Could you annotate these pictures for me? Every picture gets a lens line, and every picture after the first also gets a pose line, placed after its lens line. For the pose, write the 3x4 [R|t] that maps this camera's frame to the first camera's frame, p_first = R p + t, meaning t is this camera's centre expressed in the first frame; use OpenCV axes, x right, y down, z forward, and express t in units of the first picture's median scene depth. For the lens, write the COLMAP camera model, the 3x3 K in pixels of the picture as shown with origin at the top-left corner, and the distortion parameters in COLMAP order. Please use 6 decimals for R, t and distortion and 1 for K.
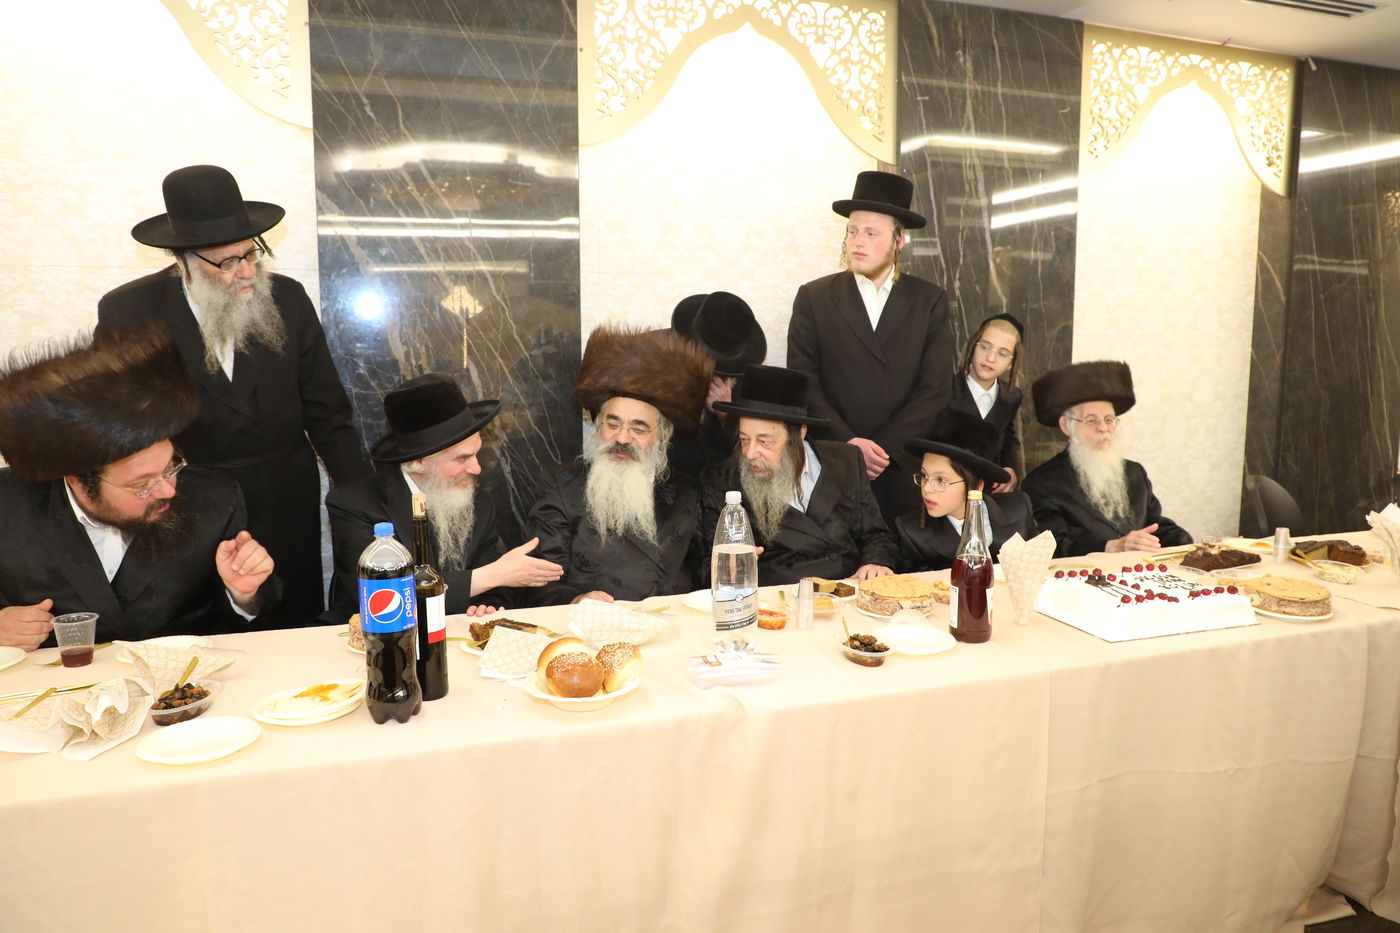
lens RADIAL K [[999.8, 0, 700.8], [0, 999.8, 484.5], [0, 0, 1]] dist [-0.061847, 0.037862]
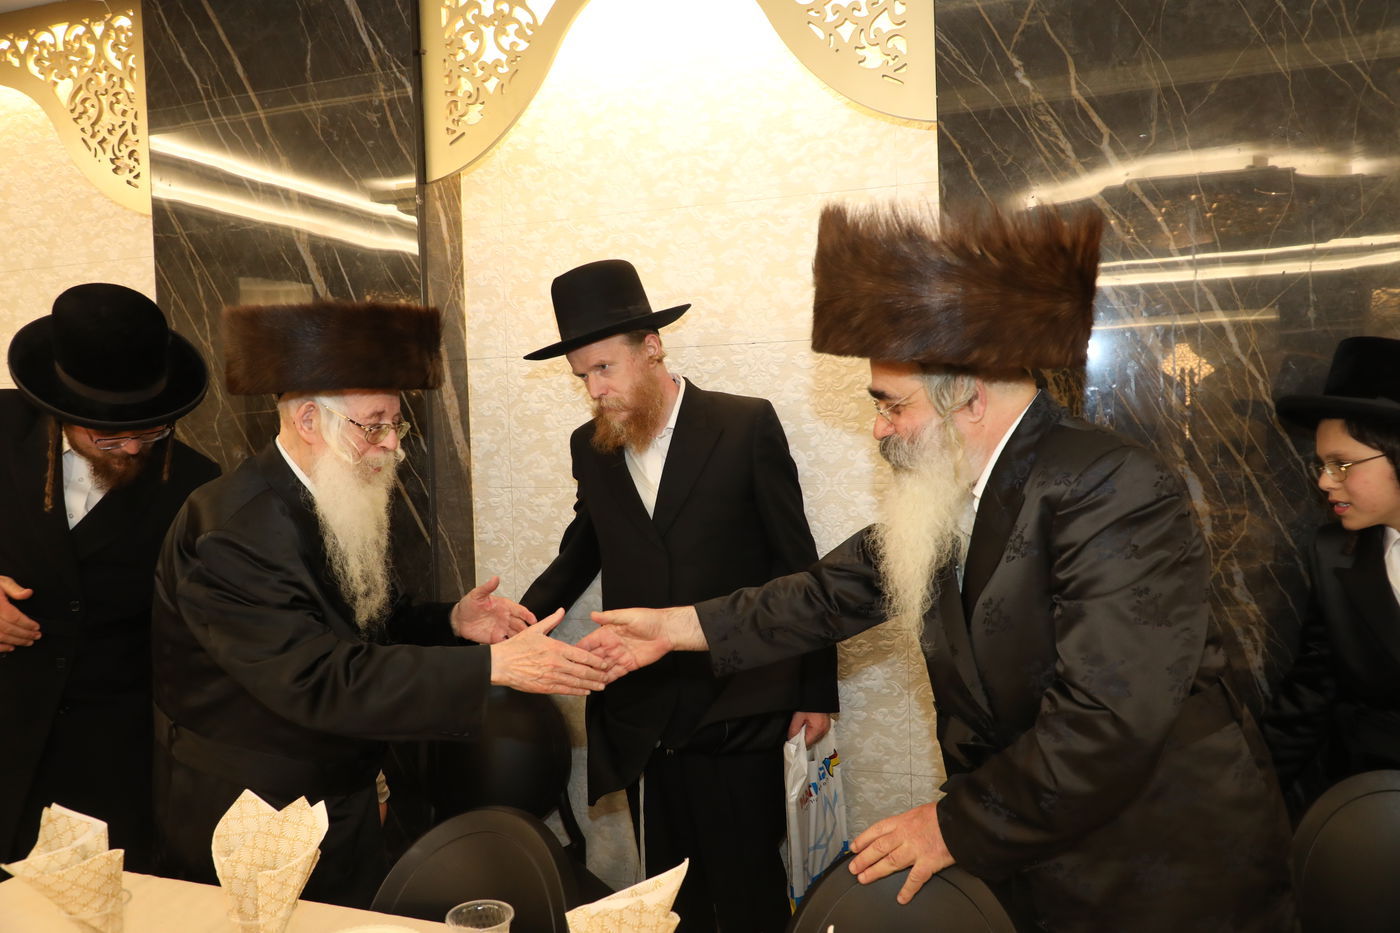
lens RADIAL K [[1084.3, 0, 704.9], [0, 1084.3, 473.9], [0, 0, 1]] dist [-0.029444, 0.044972]
pose [[0.794988, 0.000313, -0.606625, -0.073420], [-0.052034, 0.996350, -0.067676, -0.064037], [0.604390, 0.085366, 0.792102, 0.325761]]
